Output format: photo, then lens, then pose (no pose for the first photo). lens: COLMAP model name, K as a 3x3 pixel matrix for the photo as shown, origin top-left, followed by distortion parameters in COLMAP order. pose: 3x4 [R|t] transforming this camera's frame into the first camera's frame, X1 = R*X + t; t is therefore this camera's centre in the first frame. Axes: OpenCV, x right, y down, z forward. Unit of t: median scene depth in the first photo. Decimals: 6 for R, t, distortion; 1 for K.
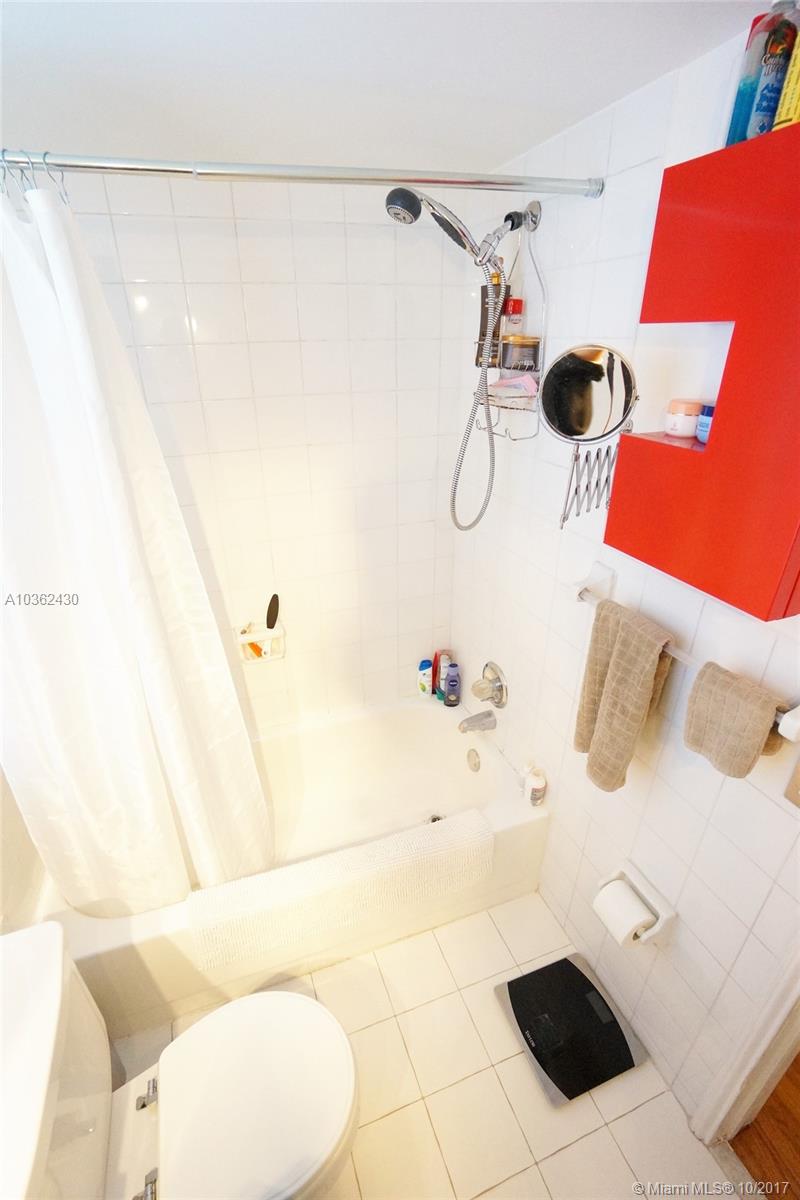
lens RADIAL K [[535.6, 0, 388.3], [0, 535.6, 602.3], [0, 0, 1]] dist [-0.065820, 0.024103]
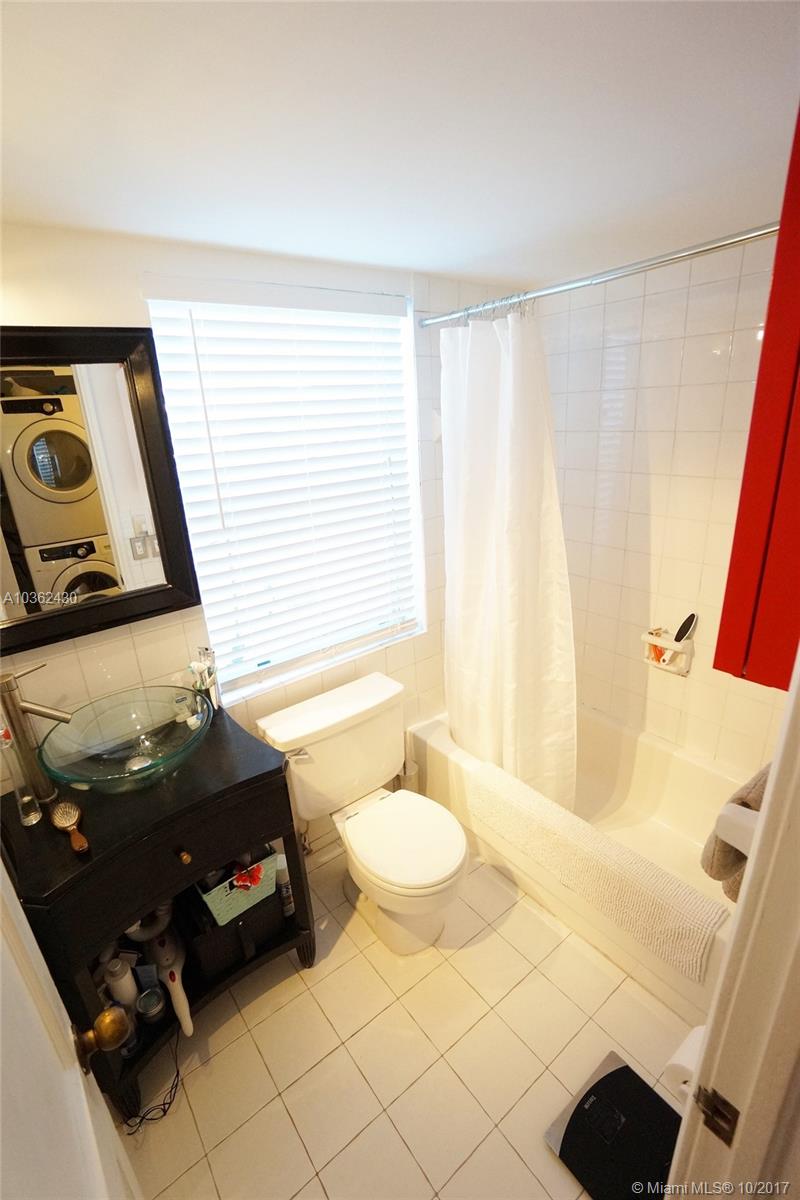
lens RADIAL K [[535.6, 0, 388.3], [0, 535.6, 602.3], [0, 0, 1]] dist [-0.065820, 0.024103]
pose [[0.299522, 0.324758, -0.897117, 0.641829], [-0.372710, 0.905400, 0.203319, -0.026273], [0.878279, 0.273466, 0.392228, 0.061574]]
